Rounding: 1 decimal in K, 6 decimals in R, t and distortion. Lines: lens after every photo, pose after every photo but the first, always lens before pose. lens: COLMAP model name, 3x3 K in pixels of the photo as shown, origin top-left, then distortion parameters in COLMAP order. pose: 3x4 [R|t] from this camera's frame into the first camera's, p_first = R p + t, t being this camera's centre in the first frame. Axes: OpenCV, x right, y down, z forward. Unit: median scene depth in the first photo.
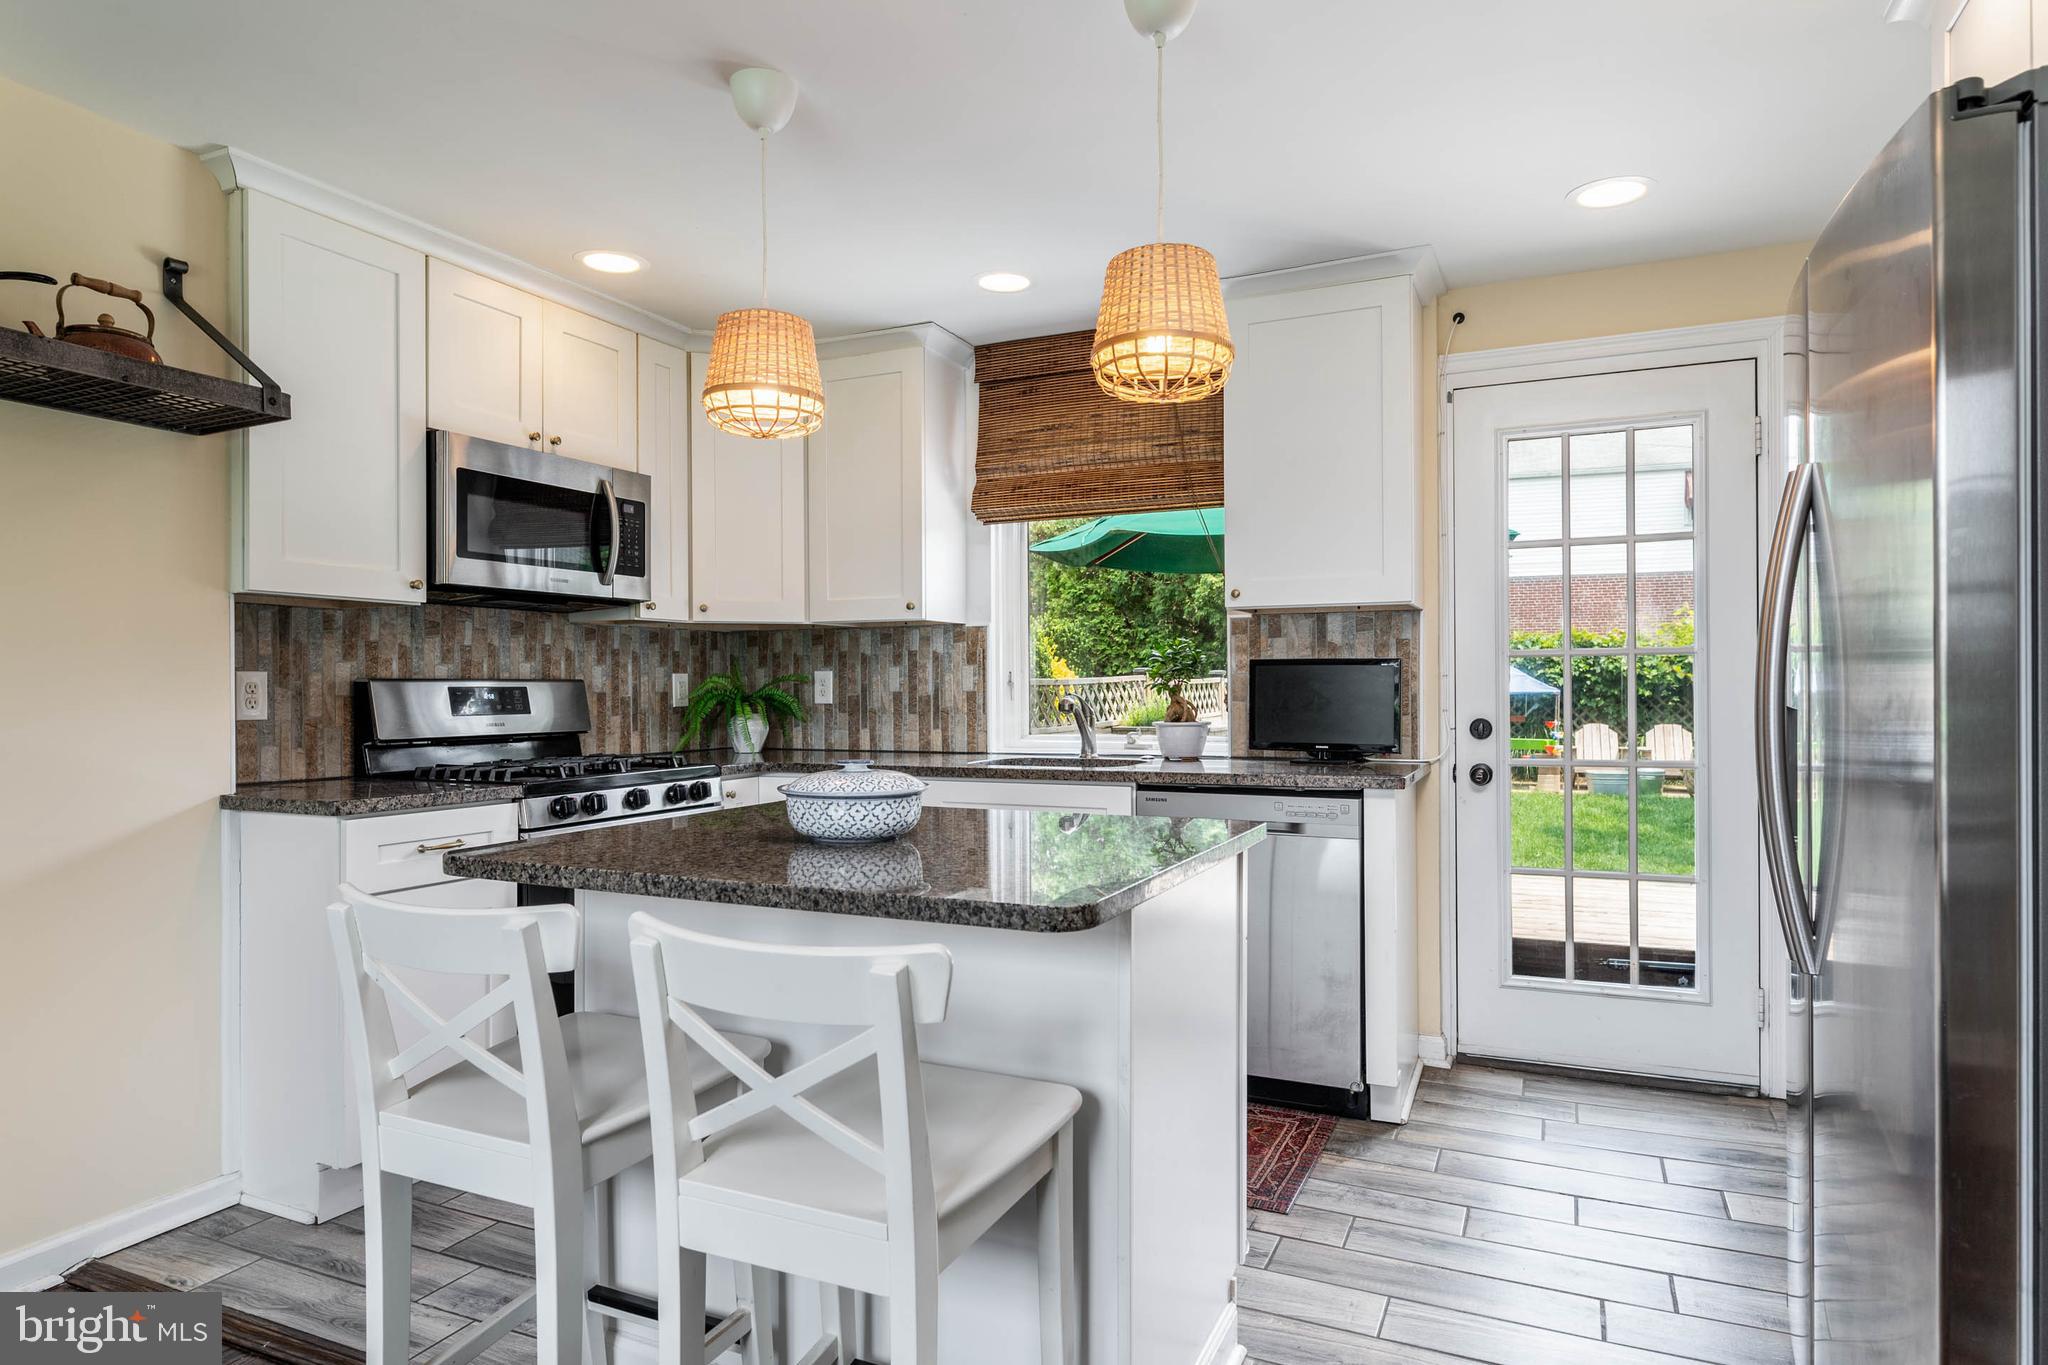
lens RADIAL K [[1205.8, 0, 1011.3], [0, 1205.8, 687.3], [0, 0, 1]] dist [-0.004719, -0.000929]
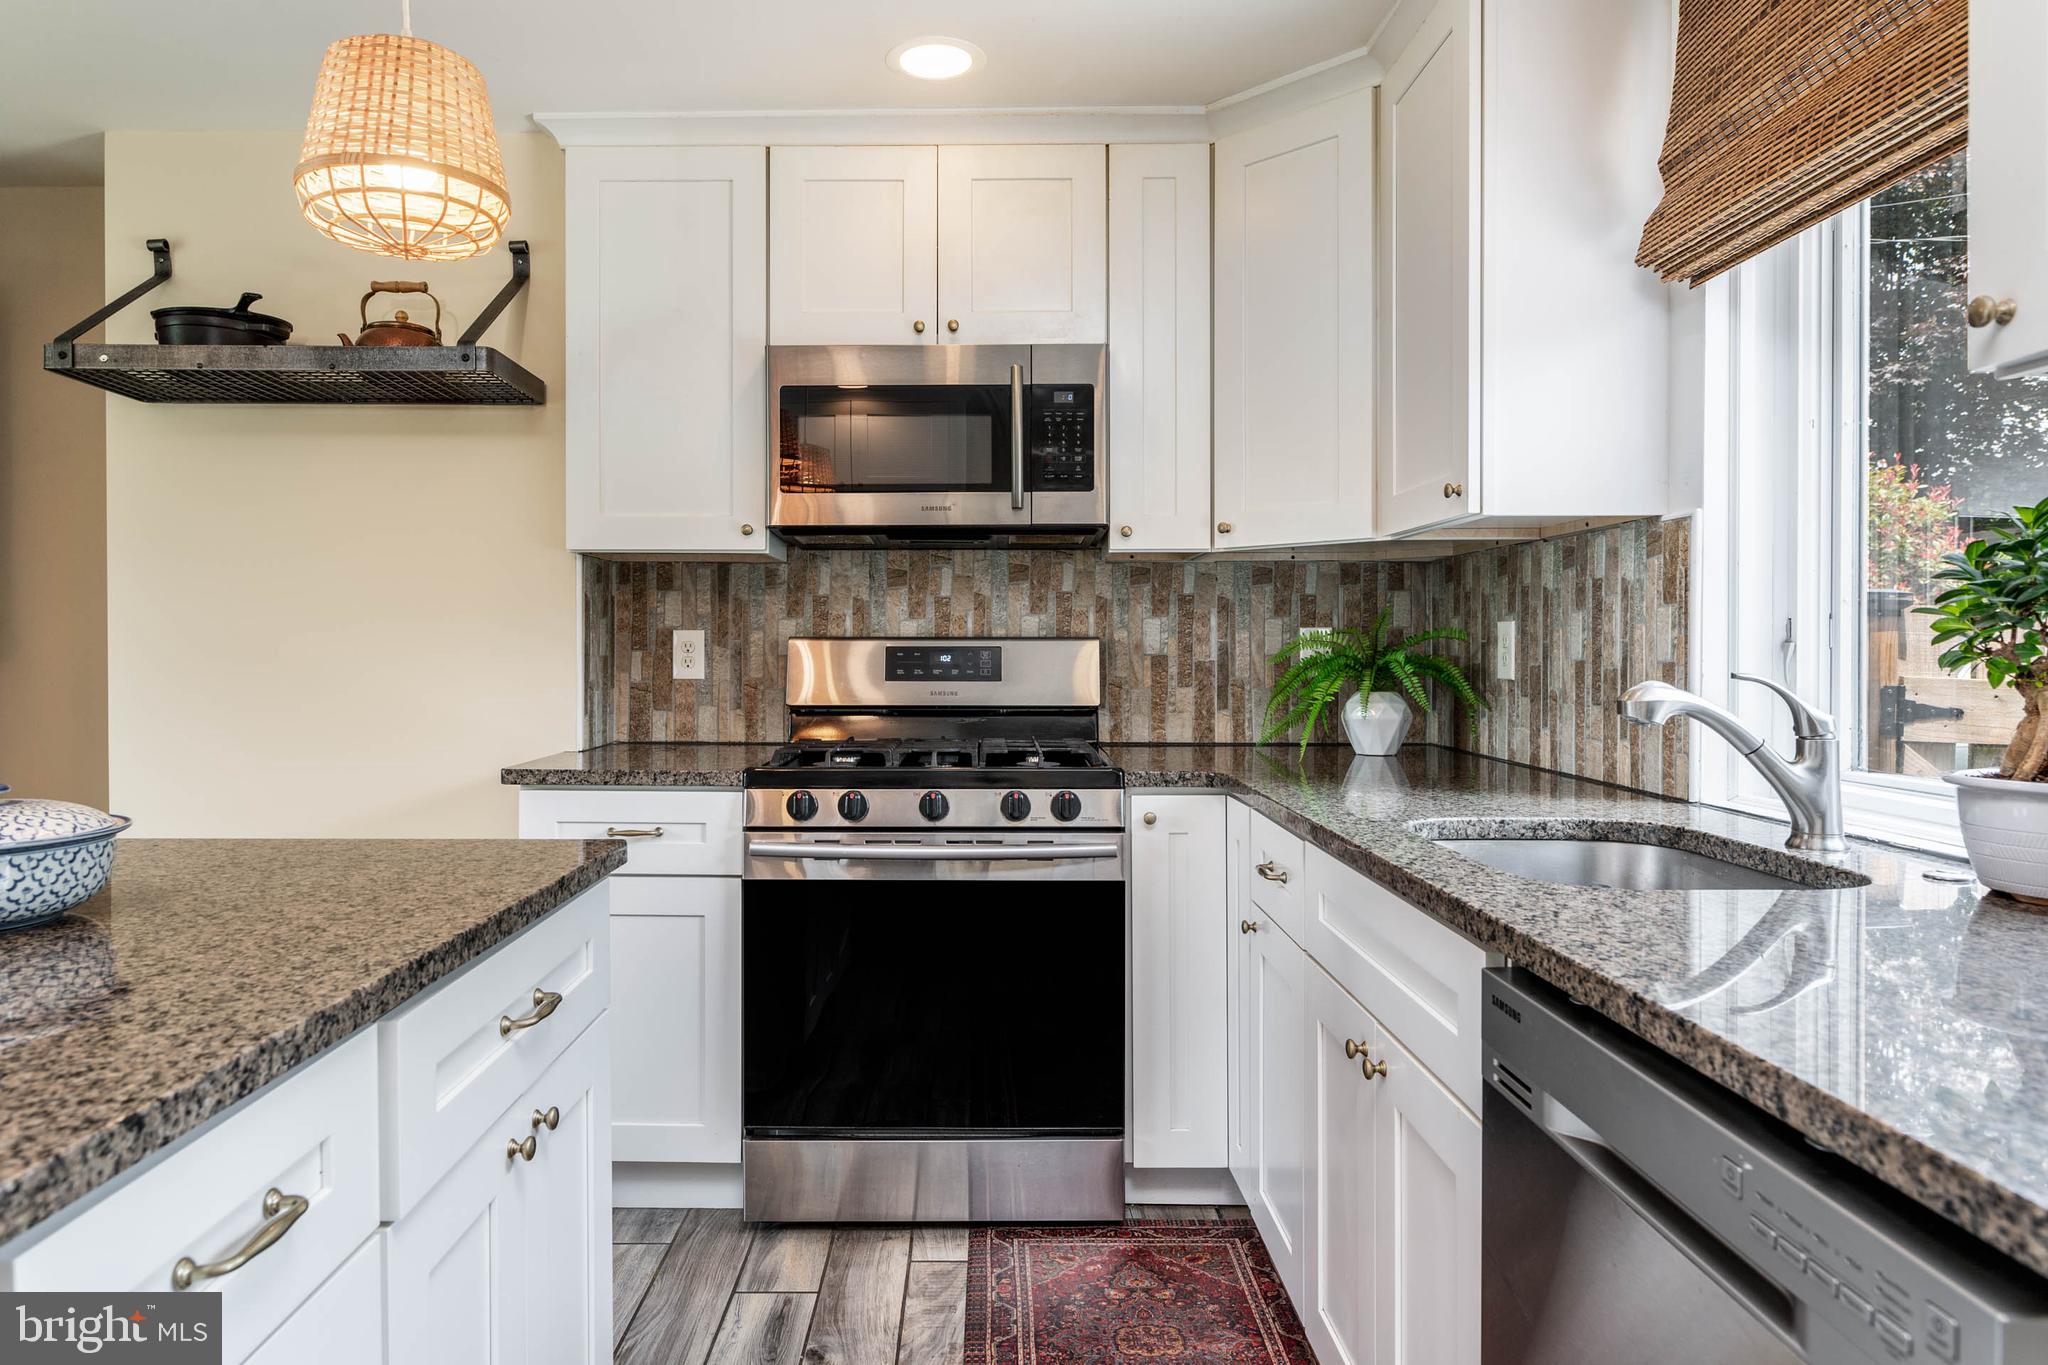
lens RADIAL K [[1205.8, 0, 980.3], [0, 1205.8, 654.5], [0, 0, 1]] dist [-0.004719, -0.000929]
pose [[0.412335, 0.012187, -0.910951, 0.293021], [-0.003300, 0.999924, 0.011884, -0.004390], [0.911026, -0.001894, 0.412344, 0.622389]]
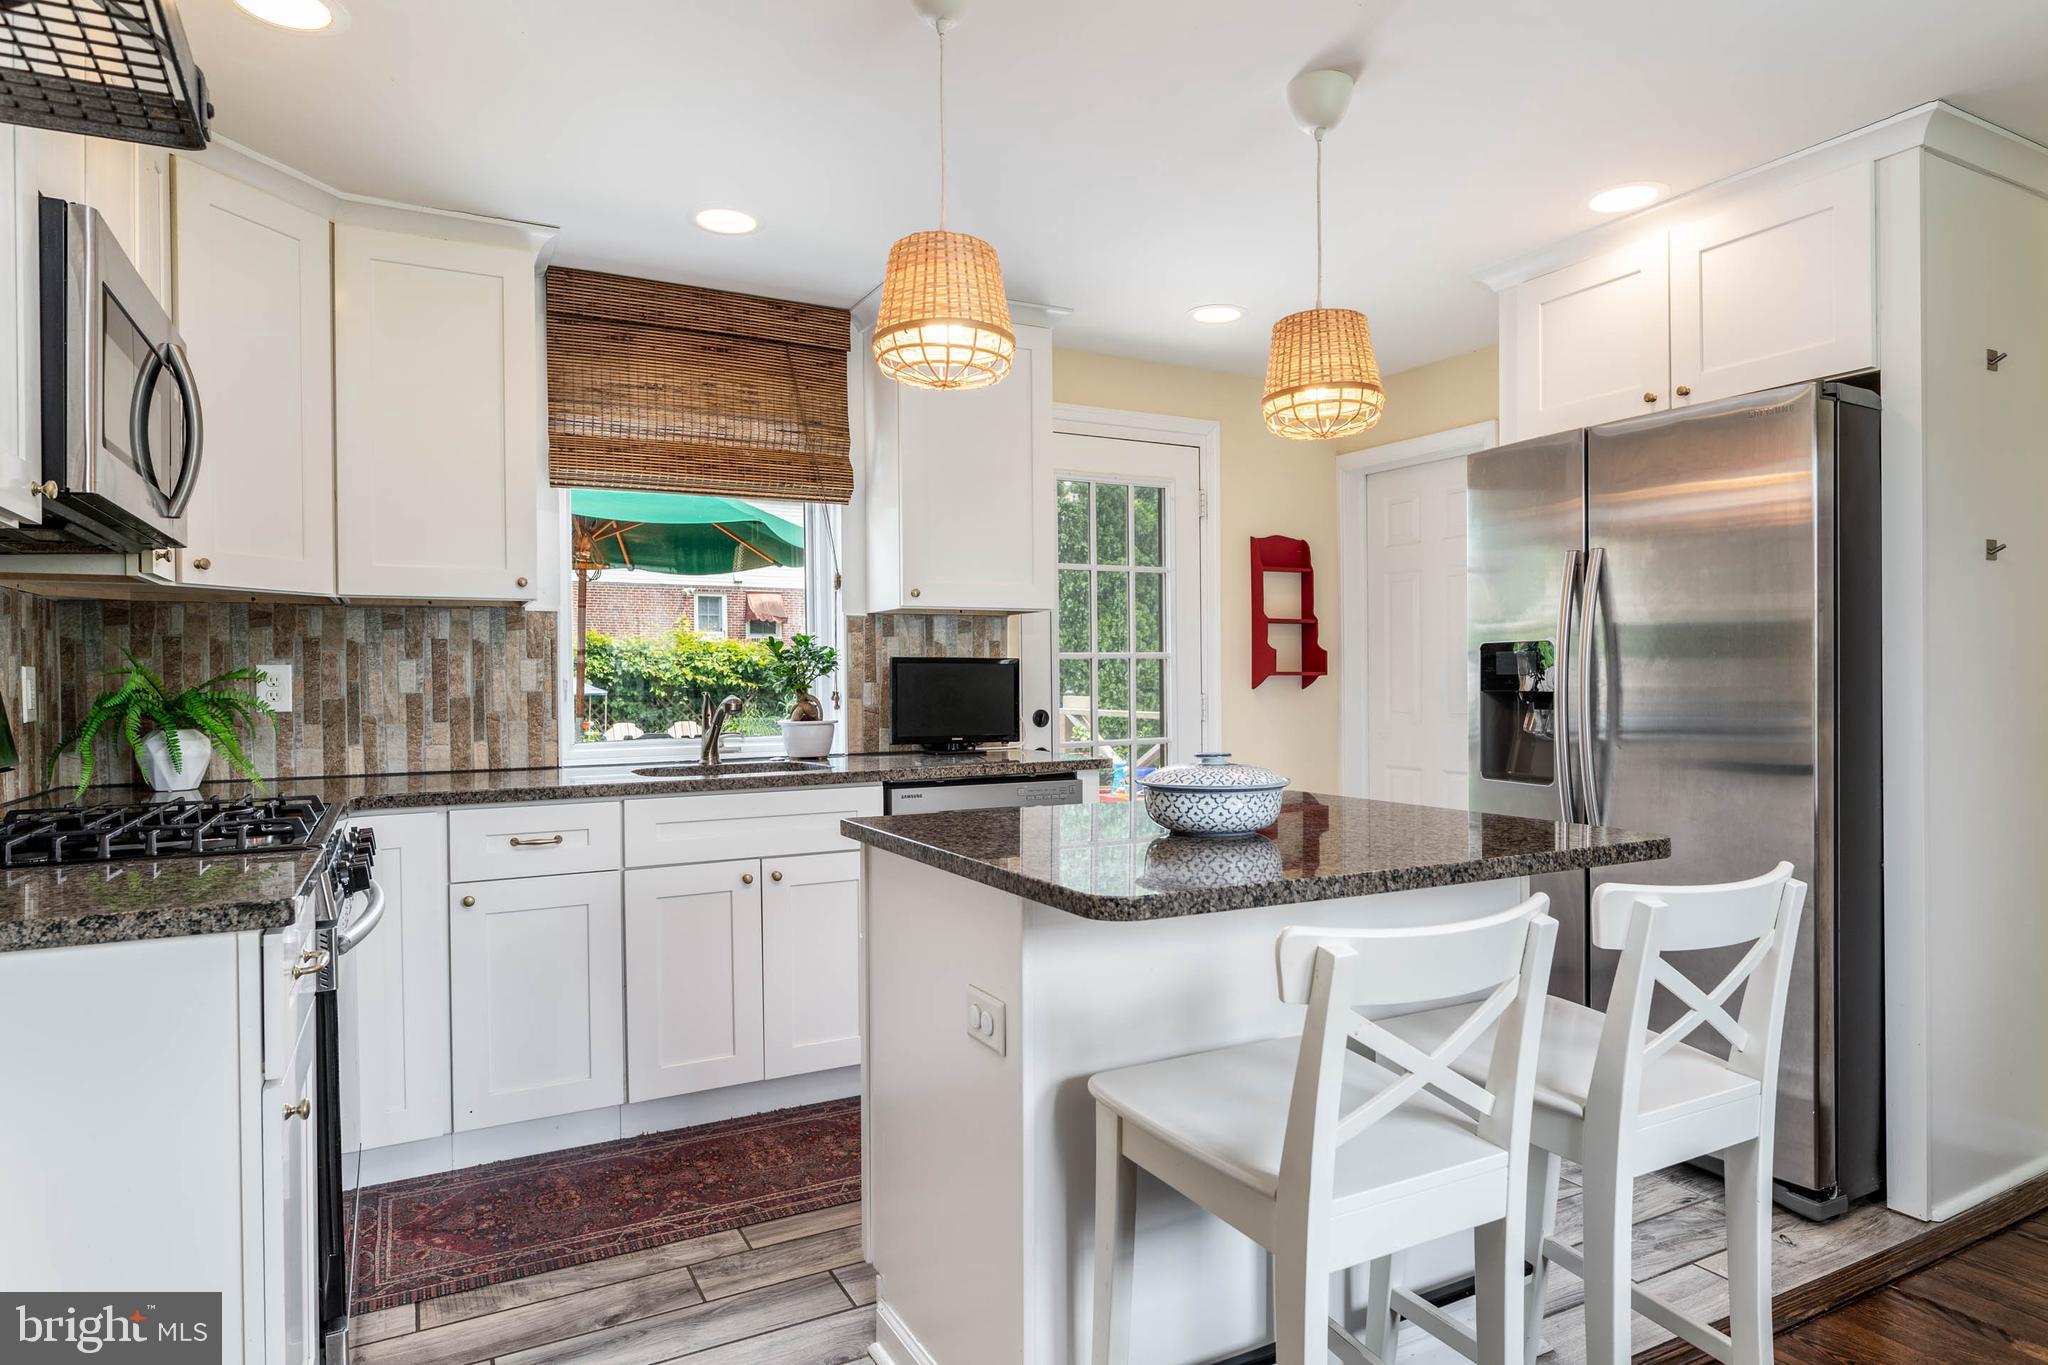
lens RADIAL K [[1205.8, 0, 1039.8], [0, 1205.8, 679.0], [0, 0, 1]] dist [-0.004719, -0.000929]
pose [[0.587096, 0.000537, 0.809517, -0.522257], [0.007606, 0.999952, -0.006180, 0.002558], [-0.809481, 0.009786, 0.587064, 0.276553]]
